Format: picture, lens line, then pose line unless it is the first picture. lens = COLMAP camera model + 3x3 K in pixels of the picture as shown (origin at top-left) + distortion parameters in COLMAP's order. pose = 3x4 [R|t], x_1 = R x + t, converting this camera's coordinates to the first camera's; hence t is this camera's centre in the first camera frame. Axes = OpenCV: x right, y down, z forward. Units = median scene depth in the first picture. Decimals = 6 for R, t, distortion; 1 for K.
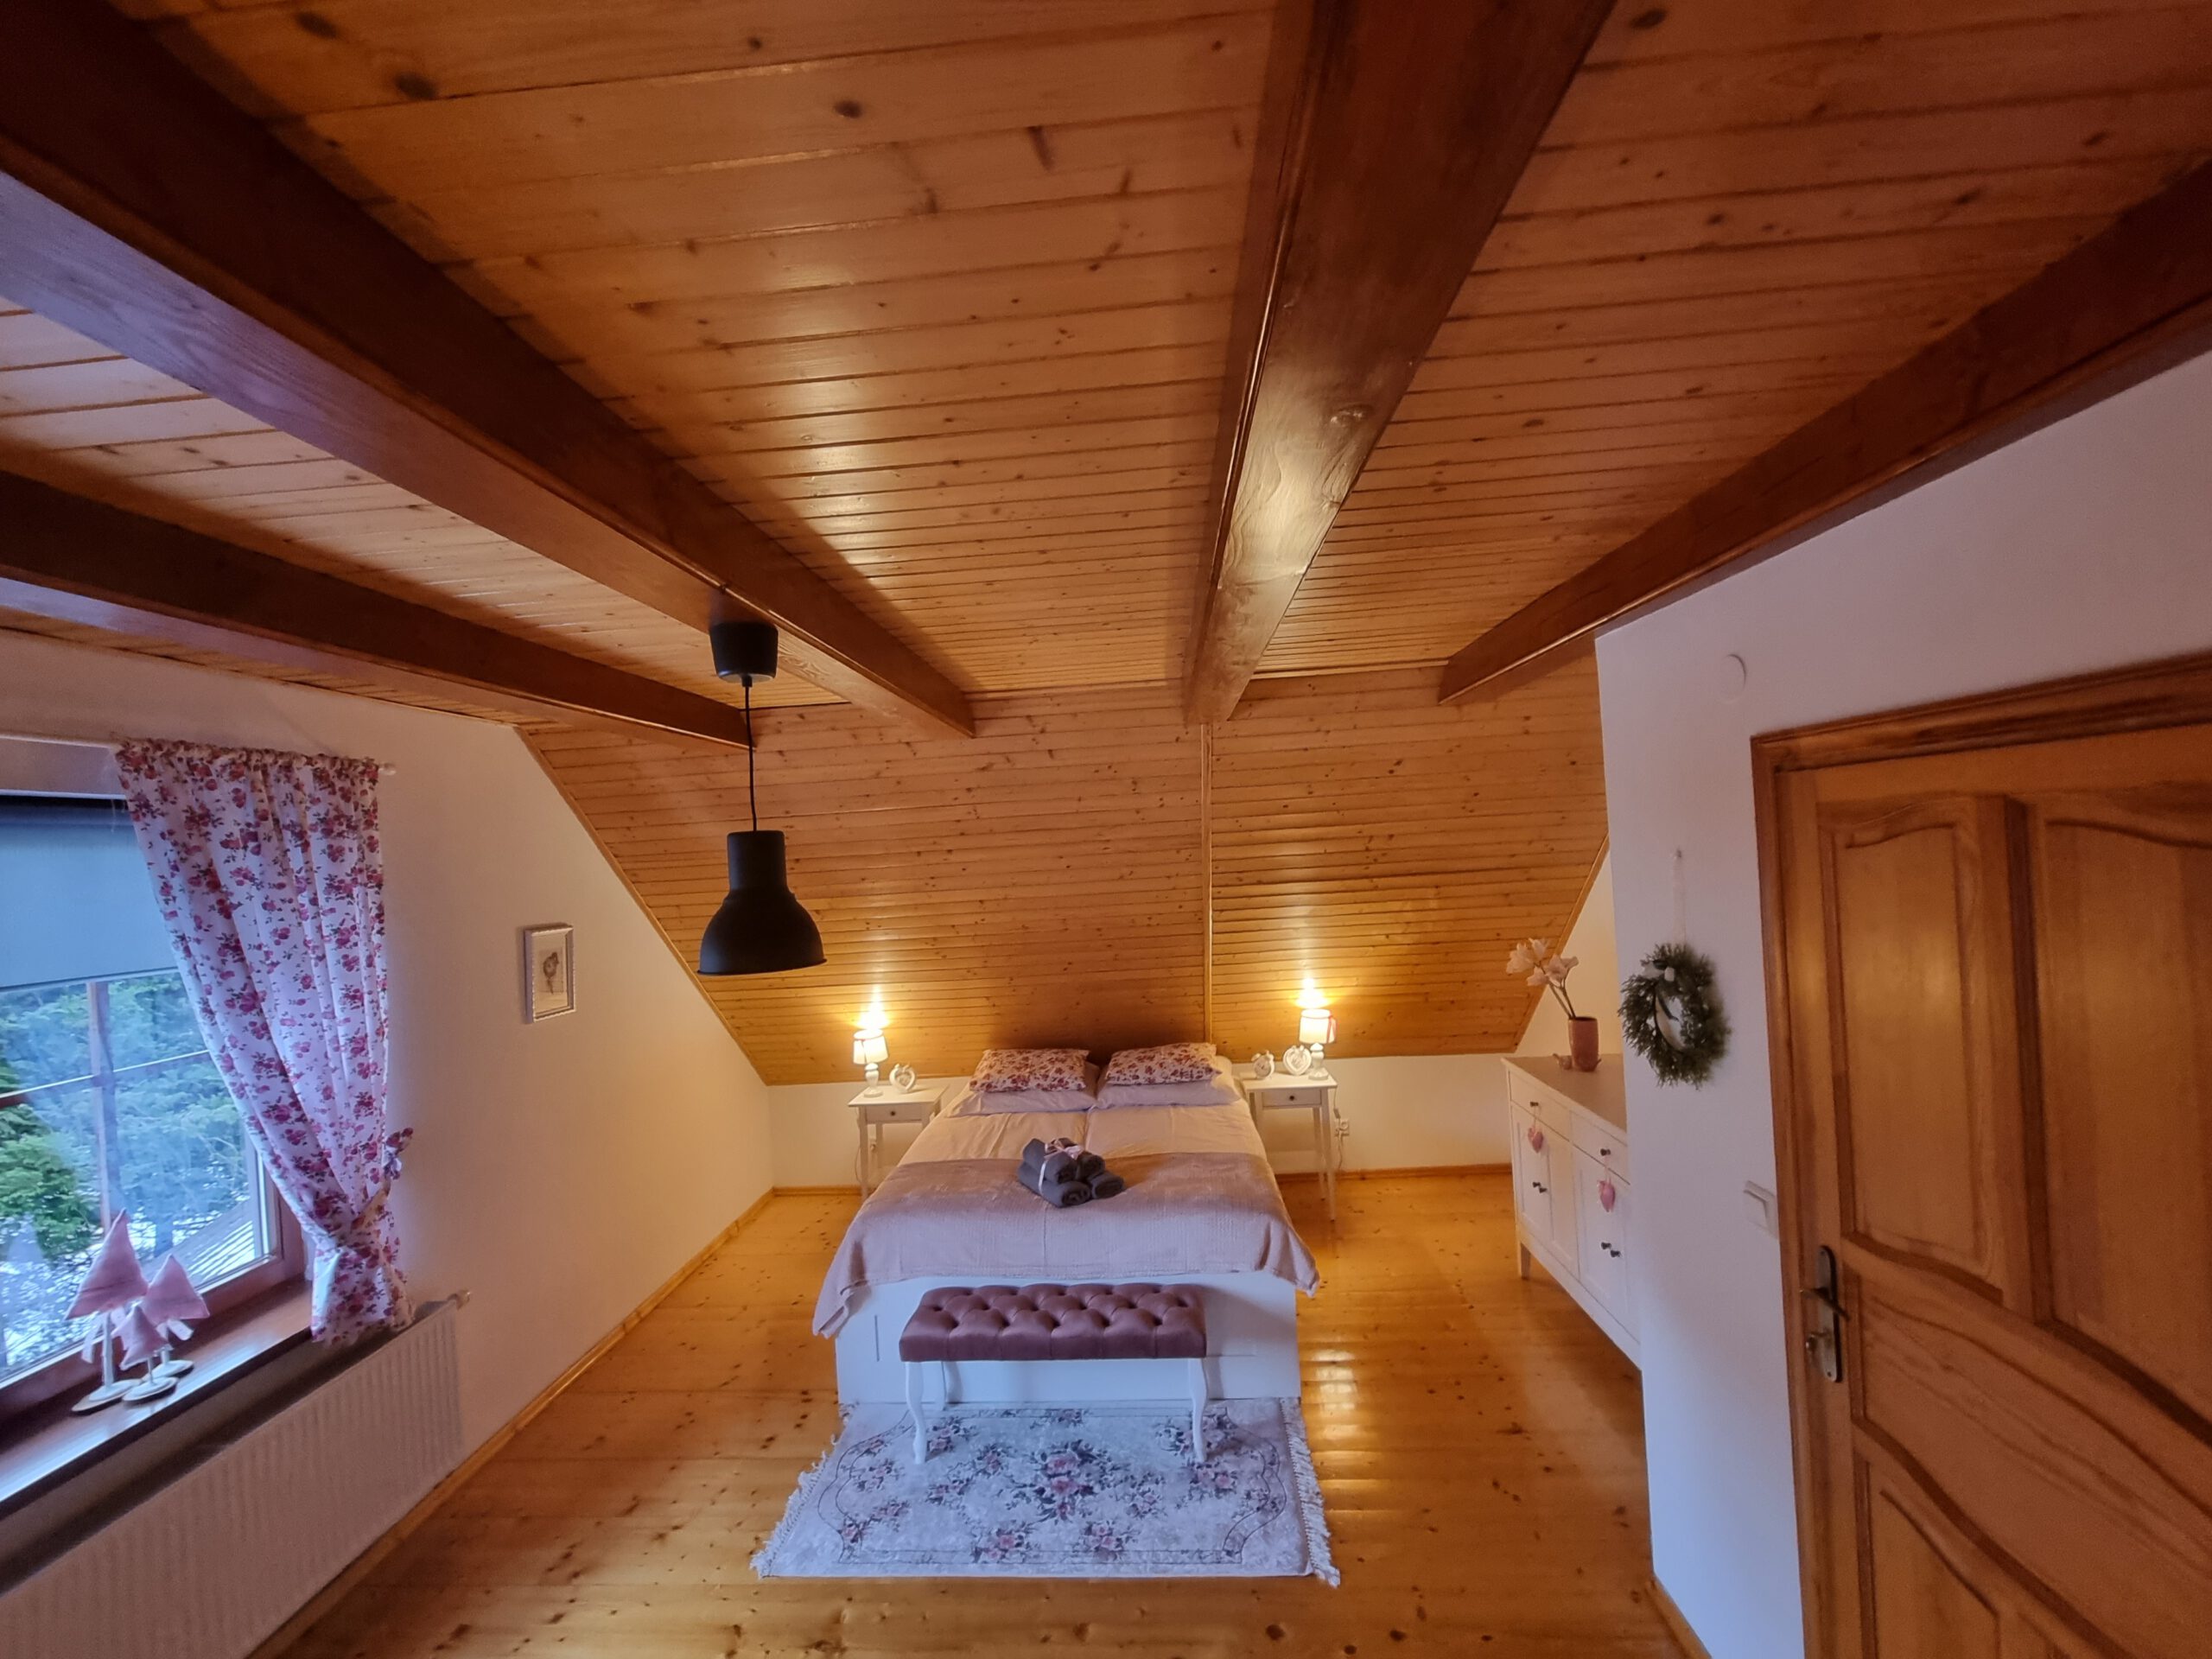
lens RADIAL K [[921.0, 0, 1106.0], [0, 921.0, 829.5], [0, 0, 1]] dist [-0.002551, -0.000121]
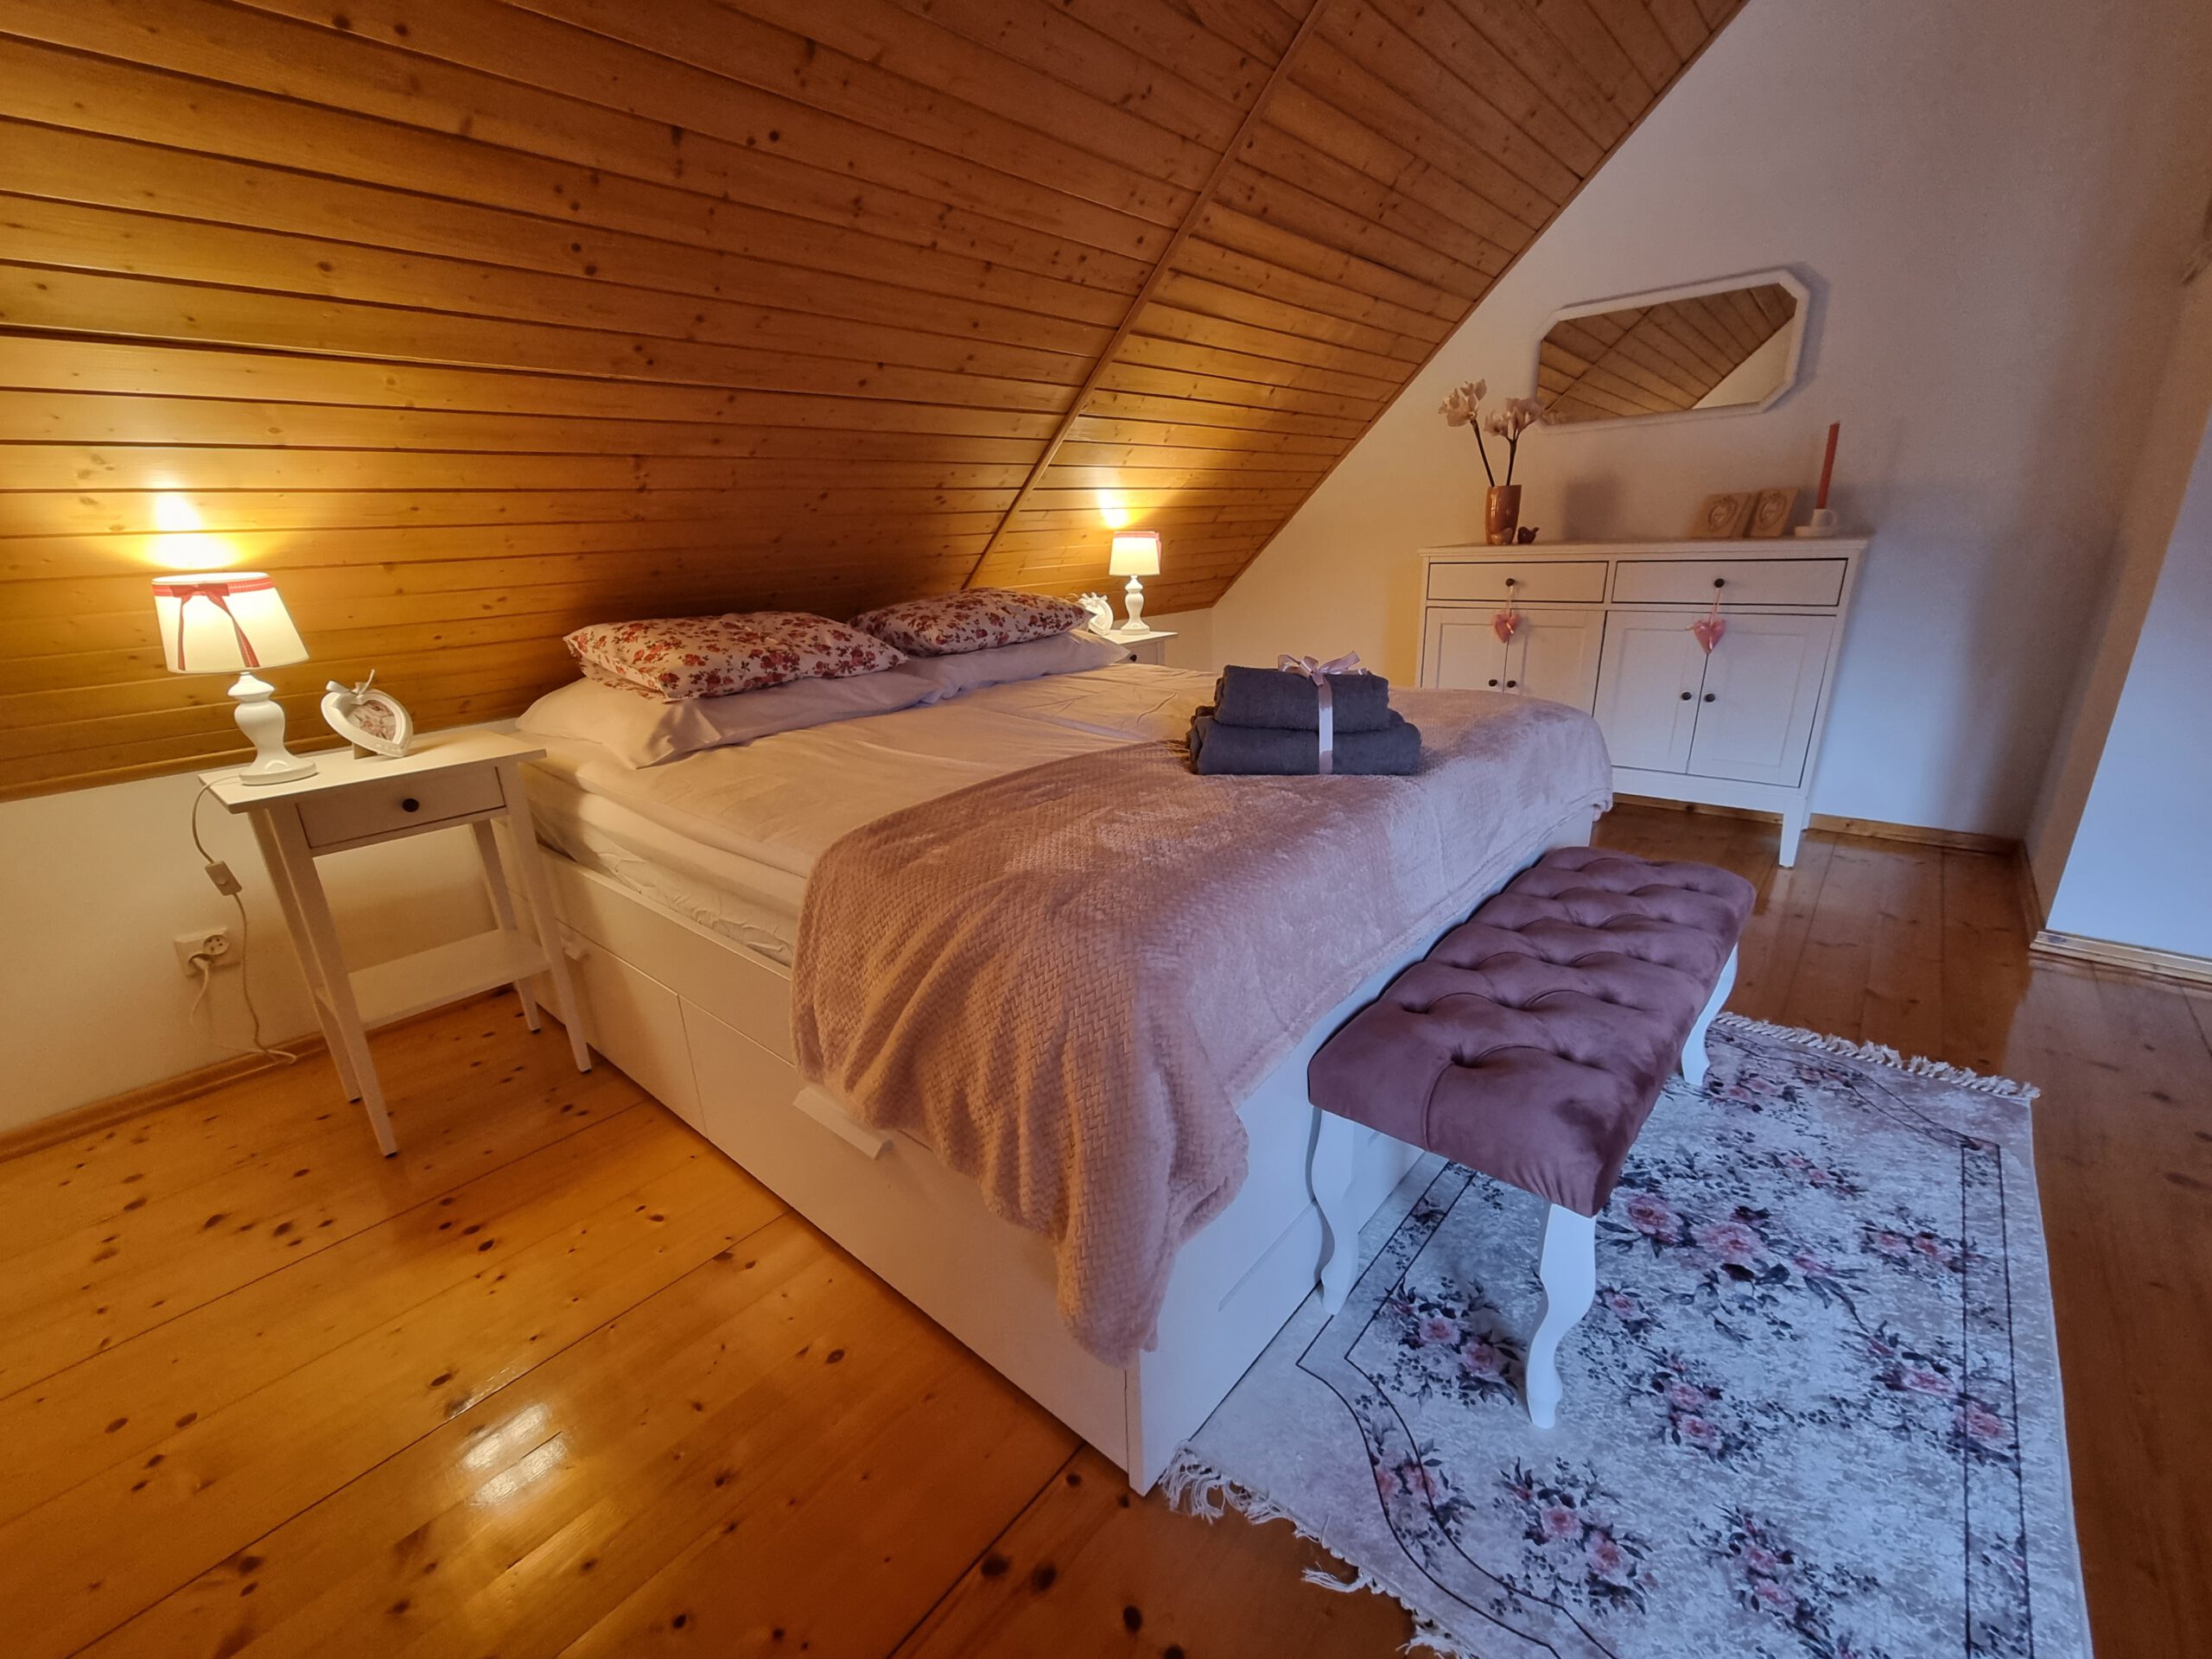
lens RADIAL K [[921.0, 0, 1106.0], [0, 921.0, 829.5], [0, 0, 1]] dist [-0.002551, -0.000121]
pose [[0.610811, -0.219047, 0.760873, -0.344752], [-0.010711, 0.958596, 0.284568, 0.224453], [-0.791704, -0.181967, 0.583175, 0.613932]]
